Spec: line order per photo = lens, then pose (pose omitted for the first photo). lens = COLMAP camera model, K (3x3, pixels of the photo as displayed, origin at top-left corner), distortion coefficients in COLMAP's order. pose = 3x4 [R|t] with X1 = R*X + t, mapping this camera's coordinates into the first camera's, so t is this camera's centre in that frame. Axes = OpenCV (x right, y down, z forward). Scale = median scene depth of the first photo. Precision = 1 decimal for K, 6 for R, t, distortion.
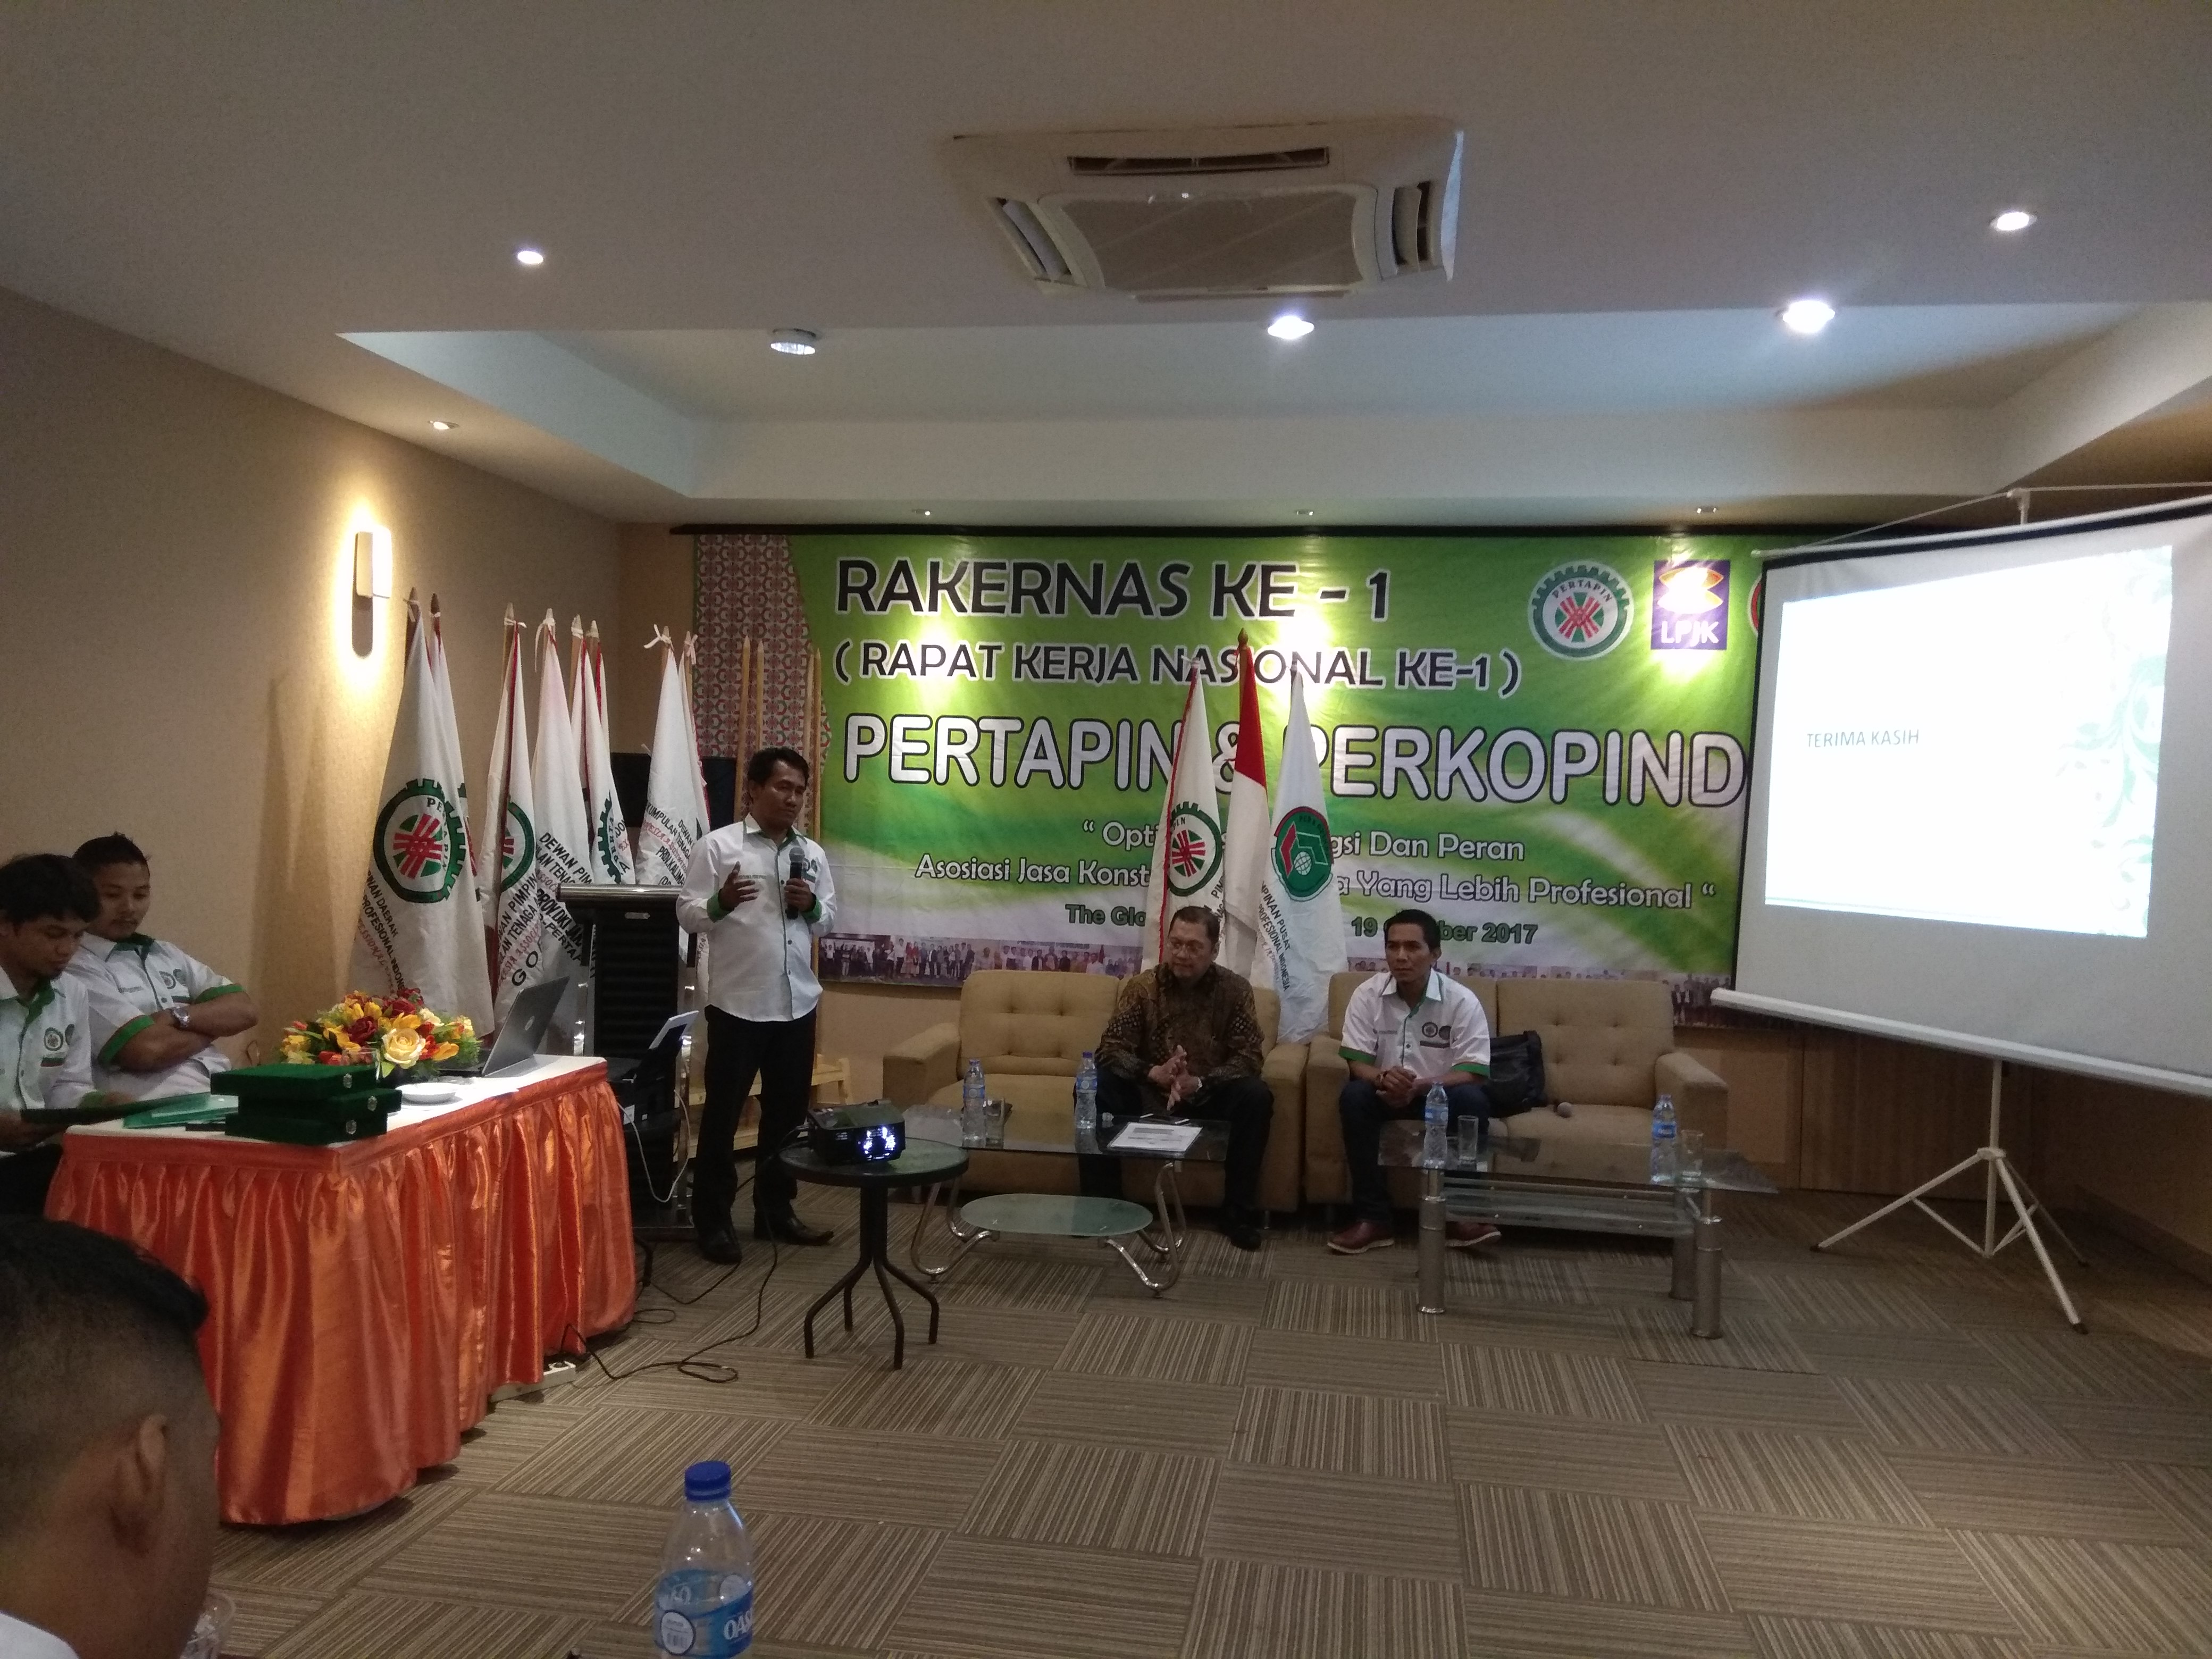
lens RADIAL K [[1718.2, 0, 1108.2], [0, 1718.2, 842.8], [0, 0, 1]] dist [0.096541, -0.147137]
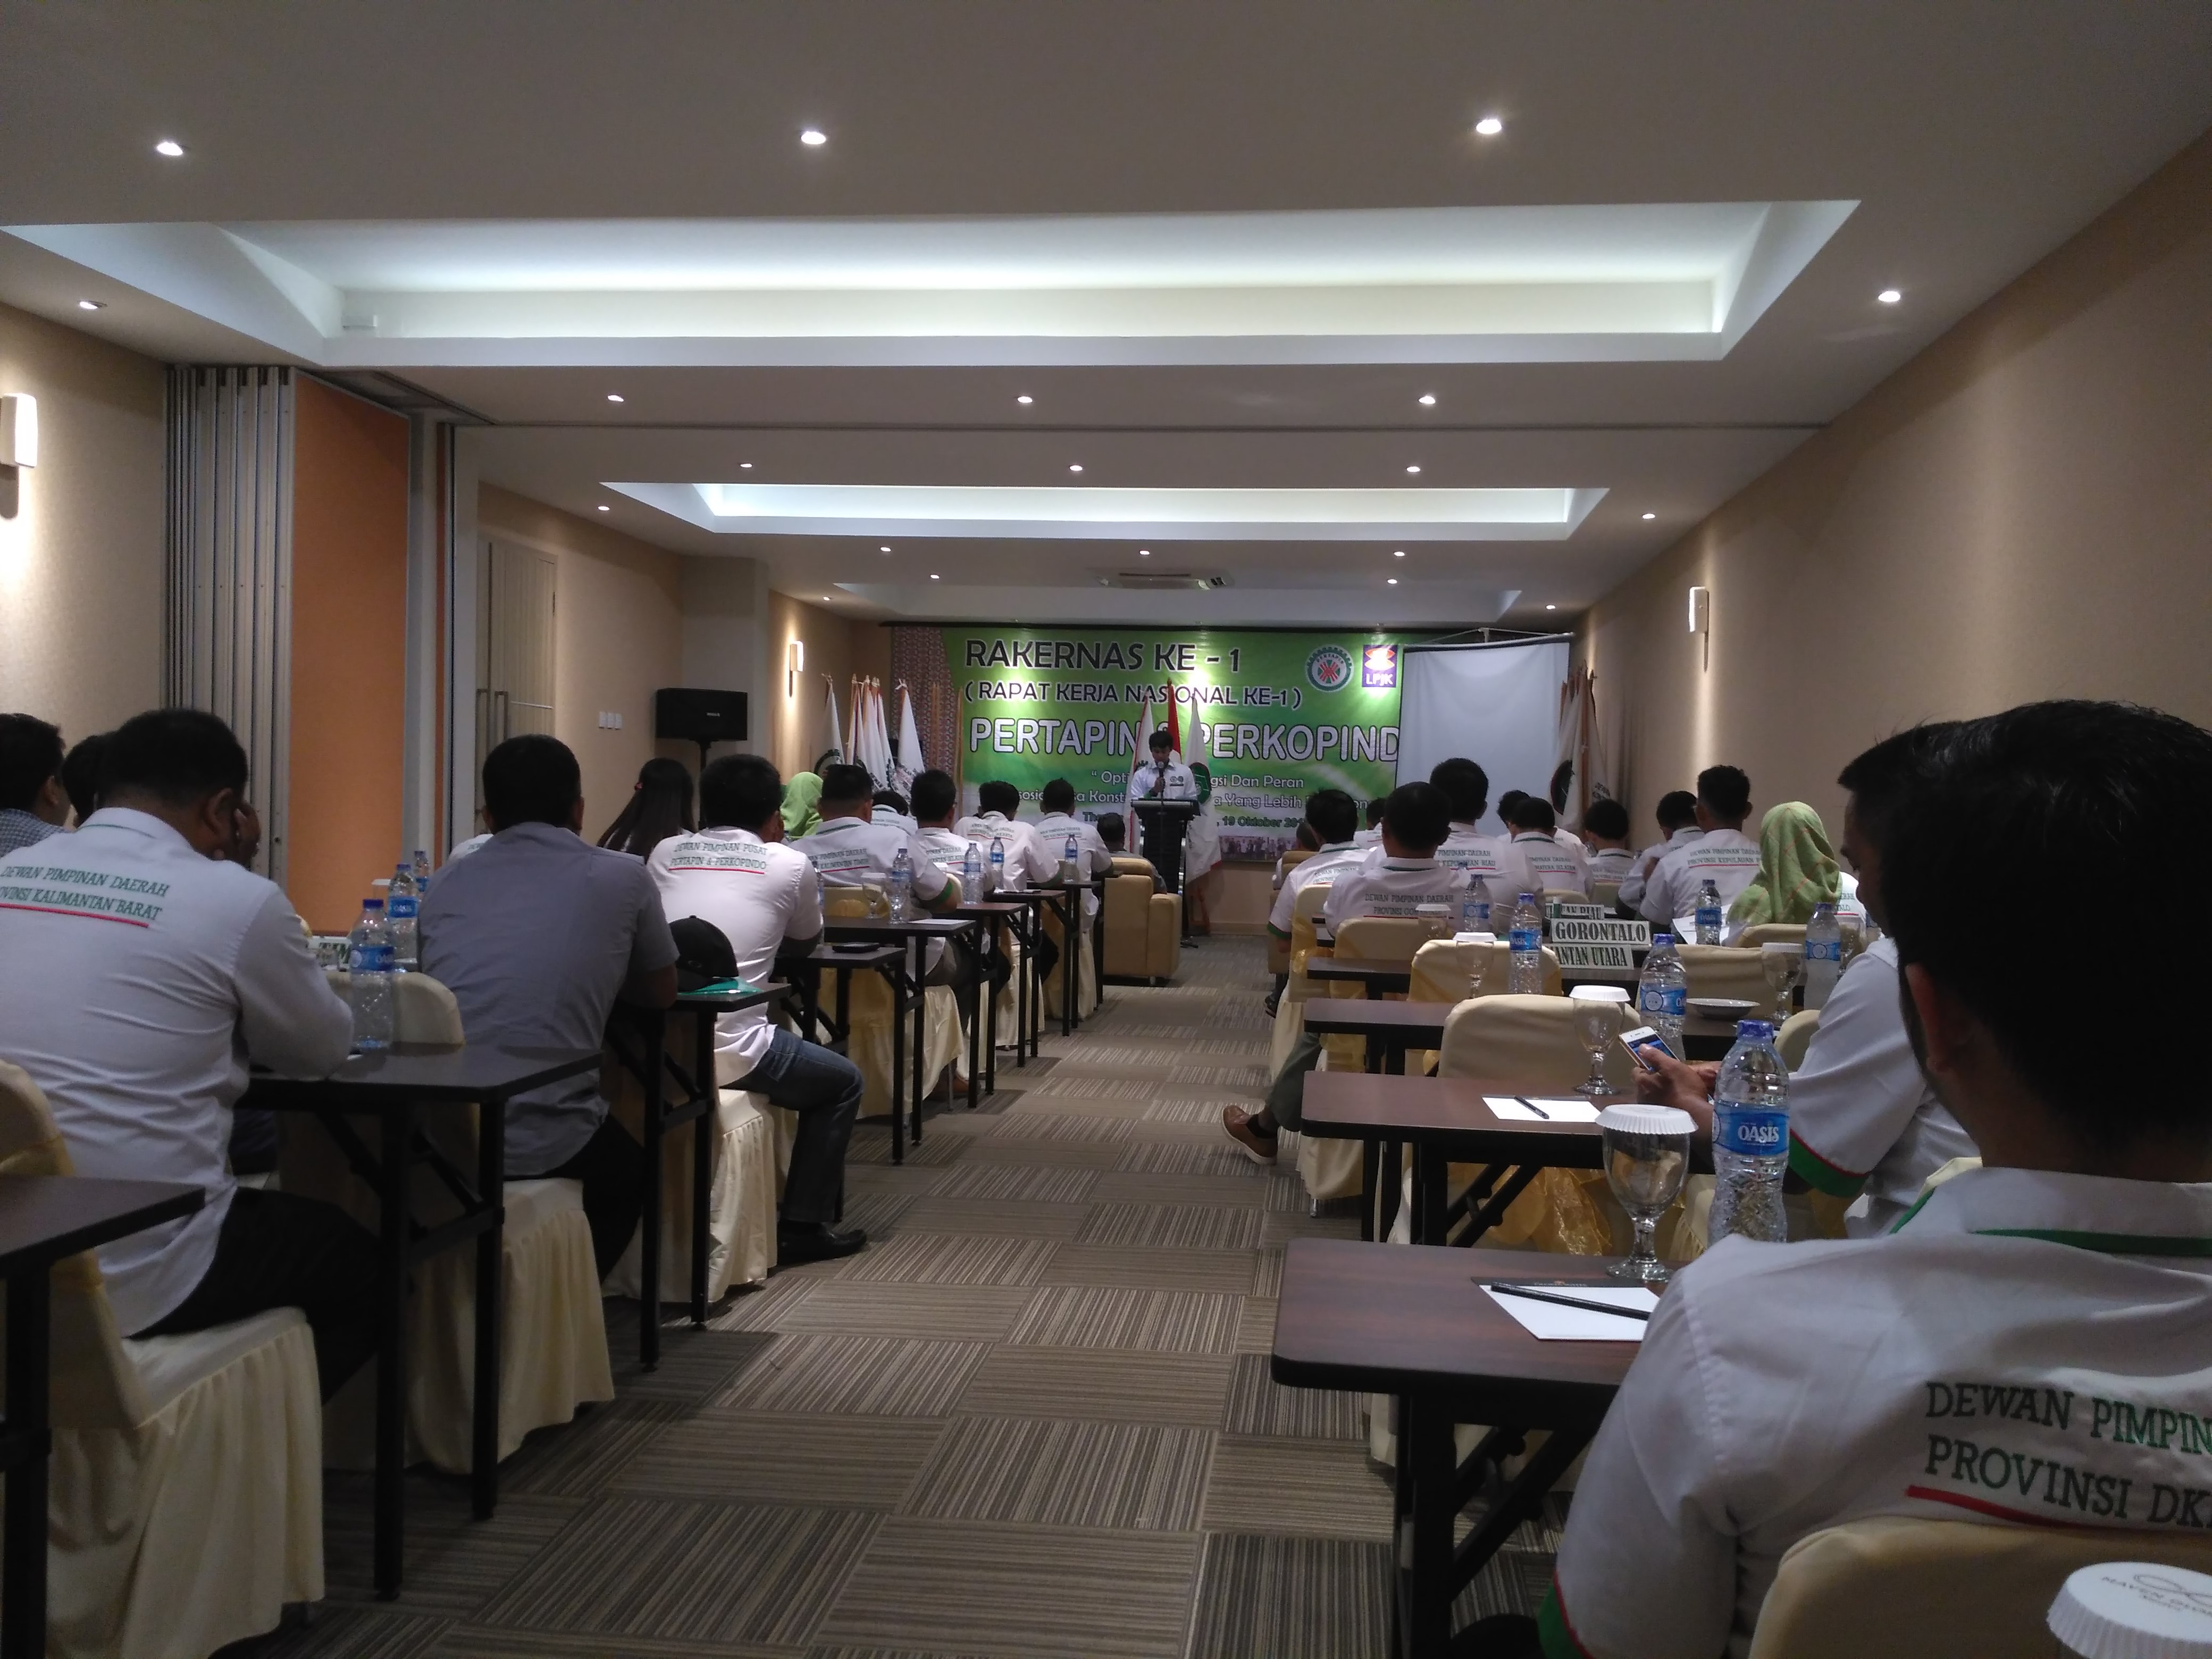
lens RADIAL K [[2017.3, 0, 1147.7], [0, 2017.3, 859.7], [0, 0, 1]] dist [0.031810, 0.000000]
pose [[0.998765, -0.005638, 0.049359, -0.069523], [0.005269, 0.999957, 0.007596, 0.078171], [-0.049400, -0.007327, 0.998752, -1.443585]]
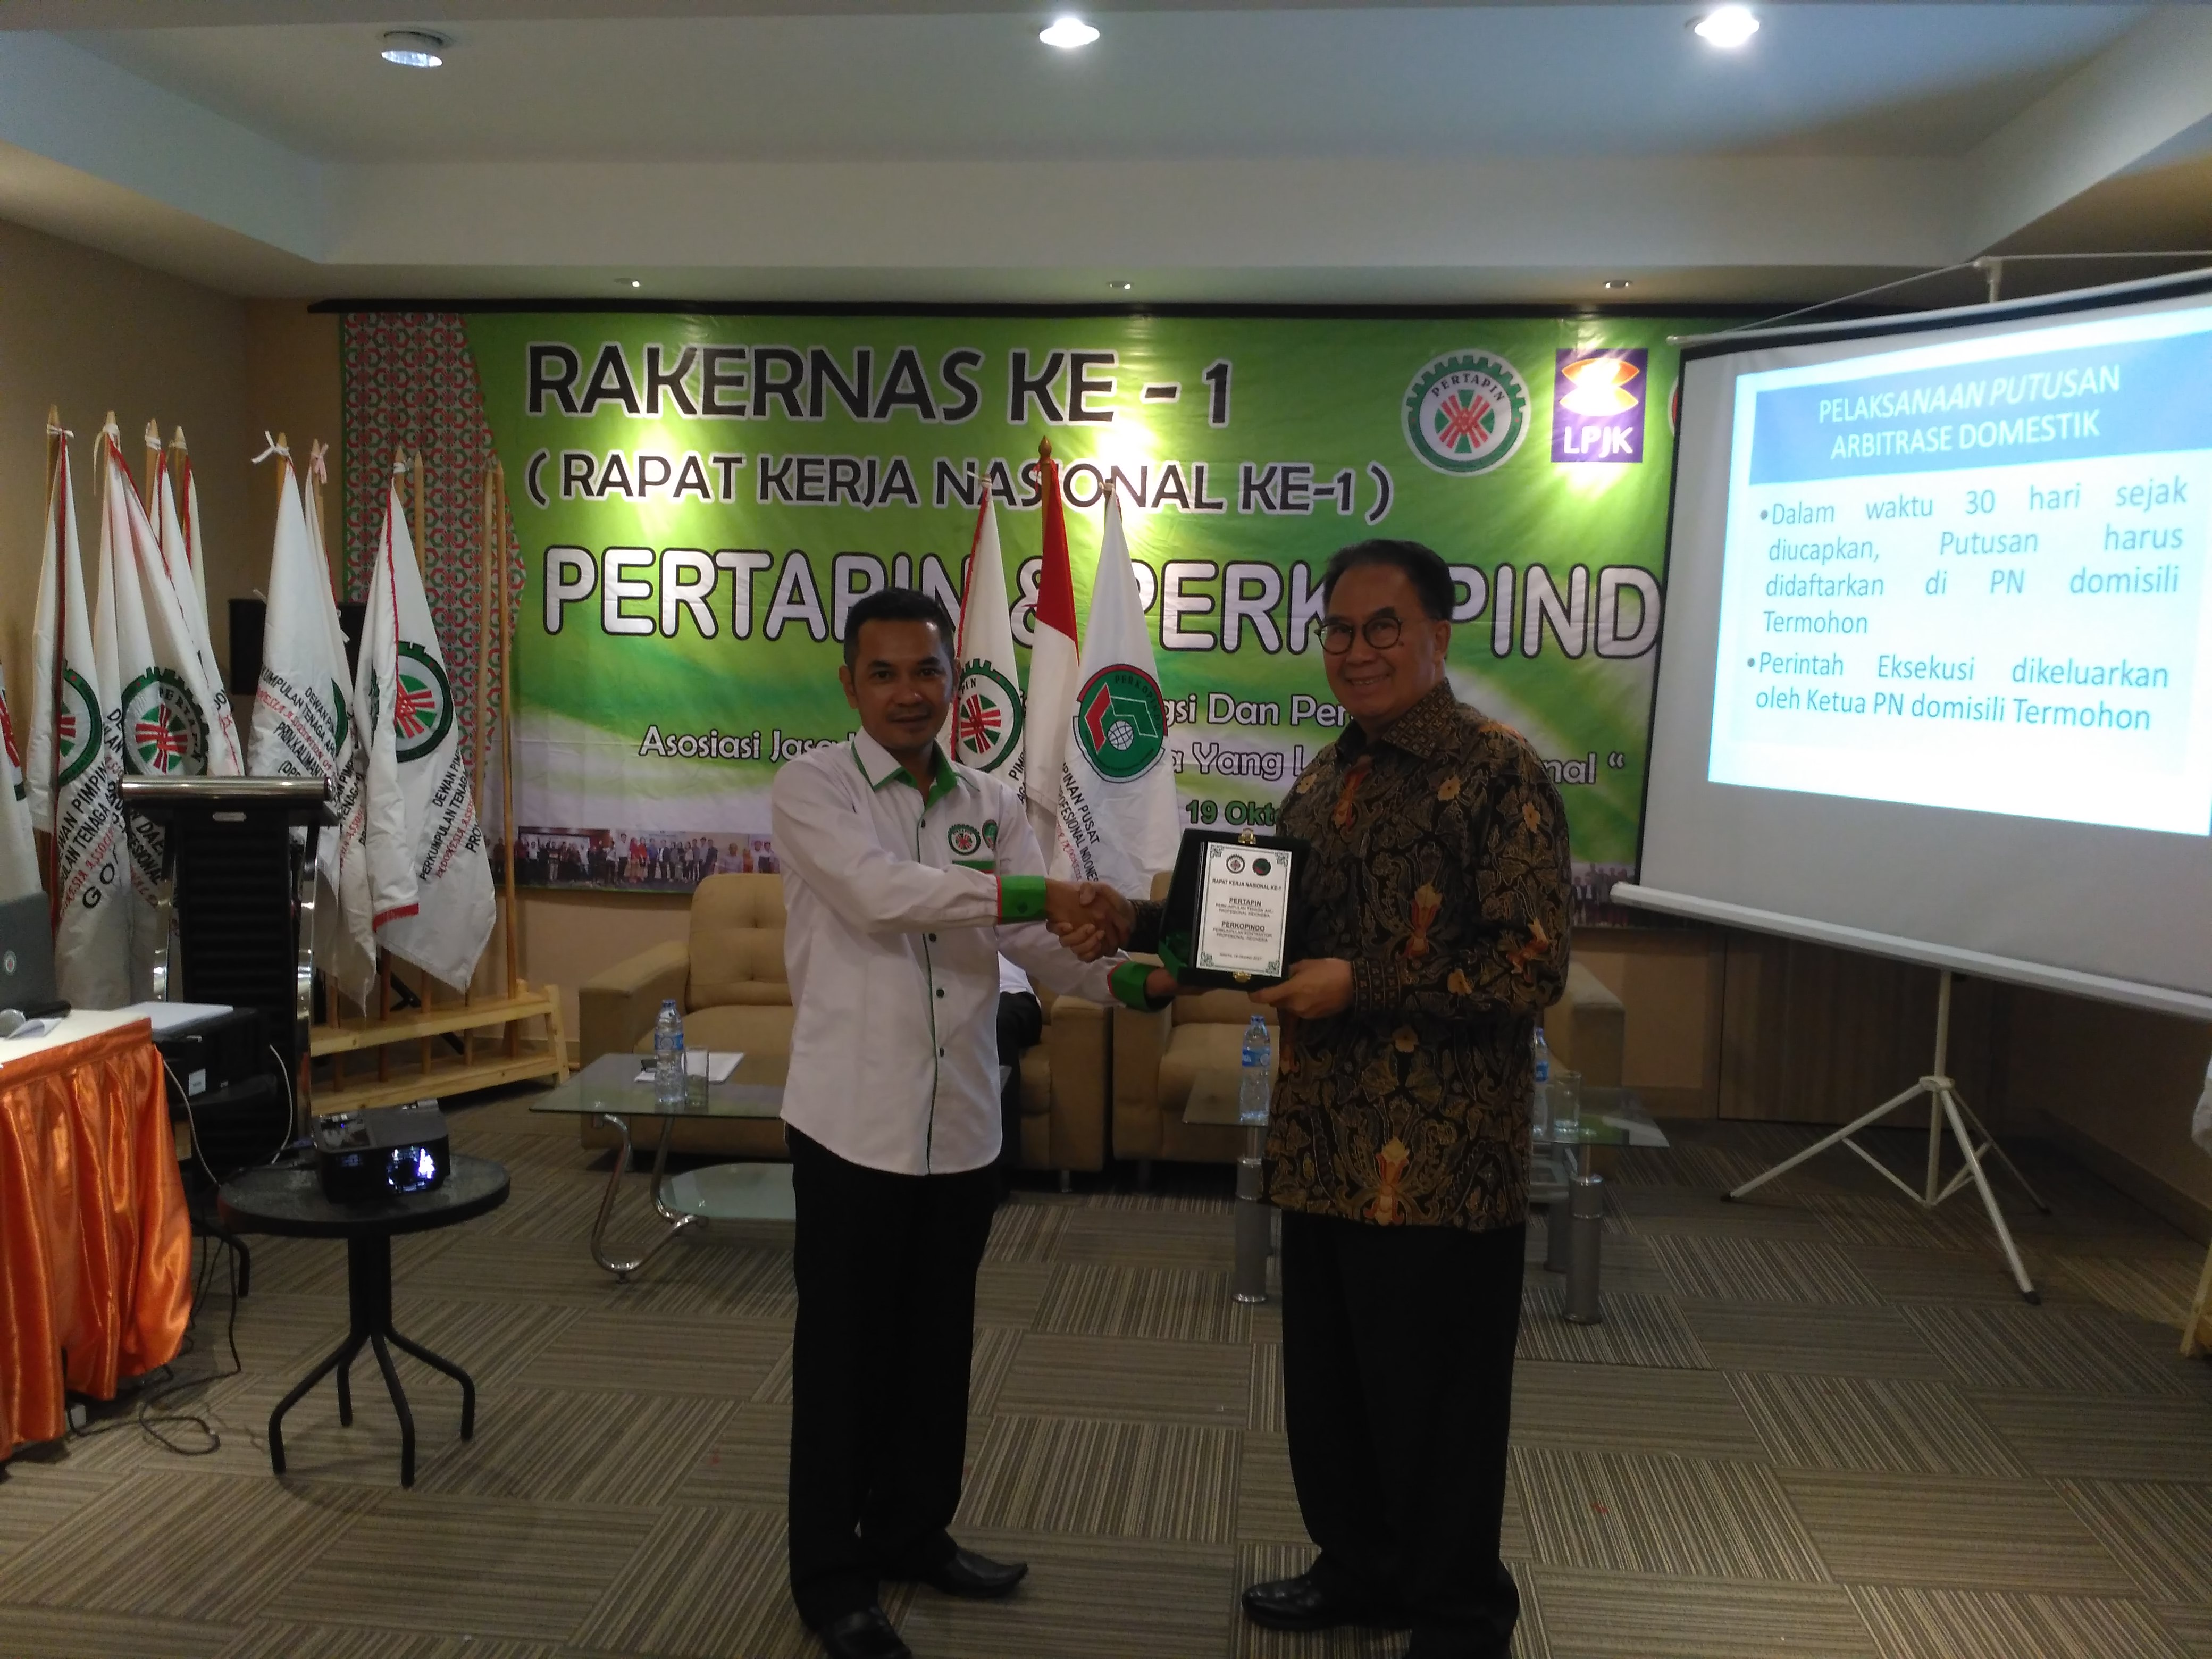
lens RADIAL K [[2017.3, 0, 1110.5], [0, 2017.3, 852.6], [0, 0, 1]] dist [0.031810, 0.000000]
pose [[0.998097, -0.013776, 0.060113, 0.050404], [0.008900, 0.996704, 0.080641, -0.008922], [-0.061026, -0.079952, 0.994929, 0.065538]]
